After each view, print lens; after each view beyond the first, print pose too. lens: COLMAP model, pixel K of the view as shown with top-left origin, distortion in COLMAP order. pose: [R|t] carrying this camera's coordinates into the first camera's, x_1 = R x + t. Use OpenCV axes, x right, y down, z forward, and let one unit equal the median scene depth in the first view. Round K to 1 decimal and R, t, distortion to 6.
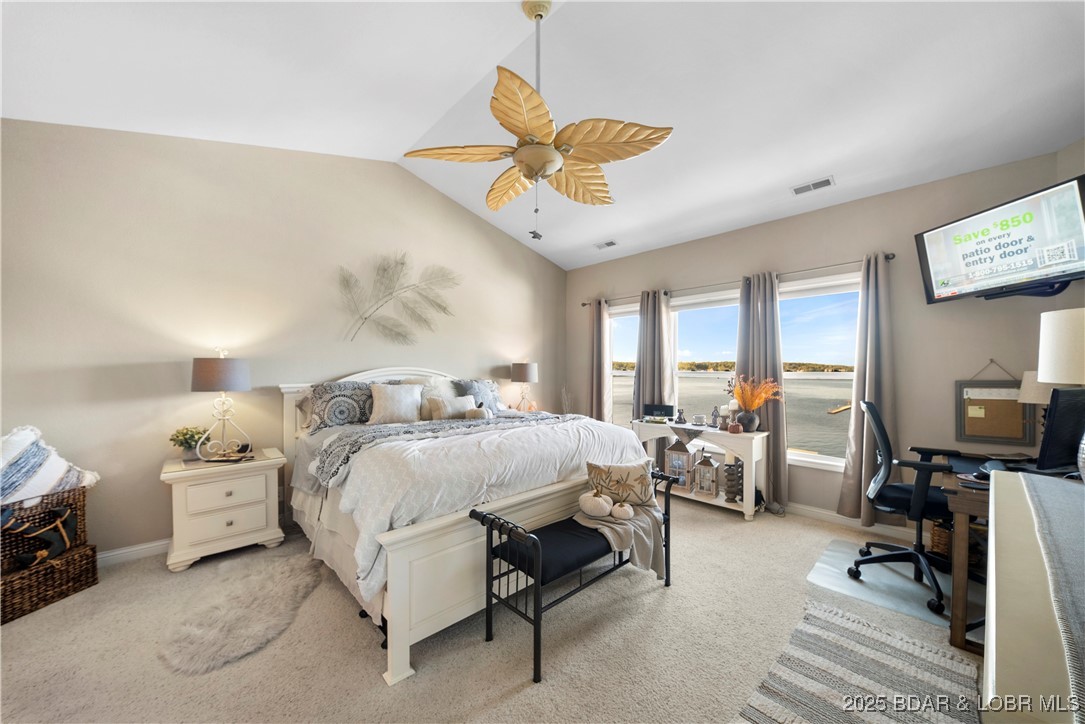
lens RADIAL K [[385.9, 0, 536.5], [0, 385.9, 374.2], [0, 0, 1]] dist [0.001018, 0.000074]
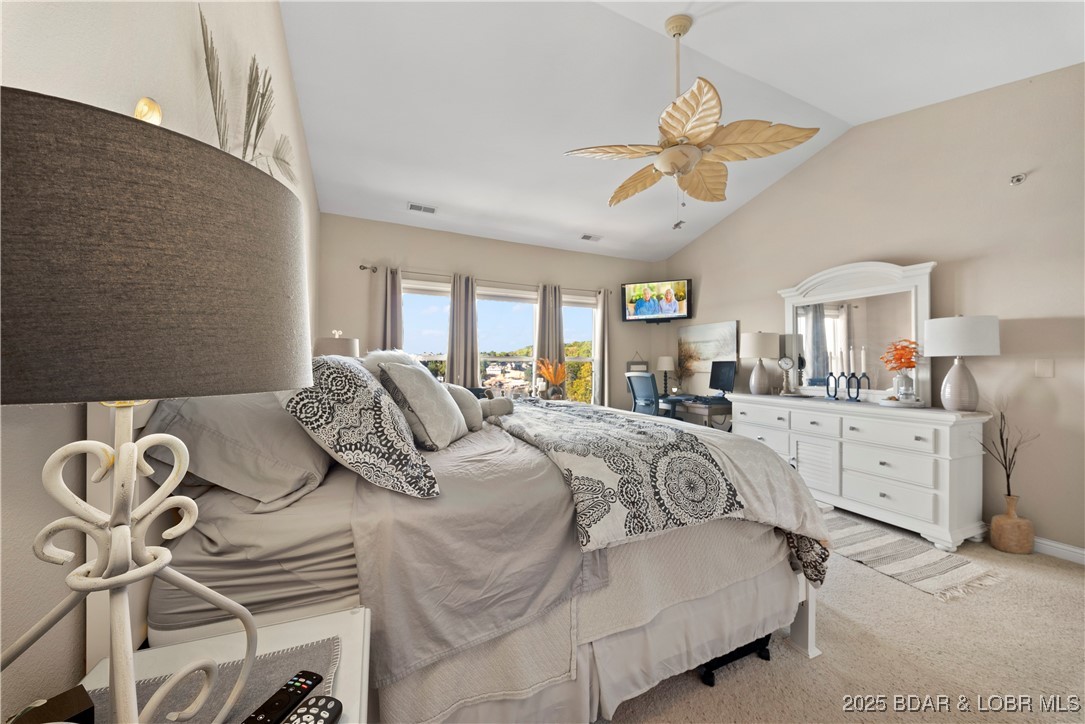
lens RADIAL K [[377.1, 0, 540.7], [0, 377.1, 362.8], [0, 0, 1]] dist [0.000600, -0.003789]
pose [[0.326471, 0.004544, 0.945196, -0.880617], [0.008343, 0.999936, -0.007689, 0.033655], [-0.945170, 0.010396, 0.326412, 0.776759]]
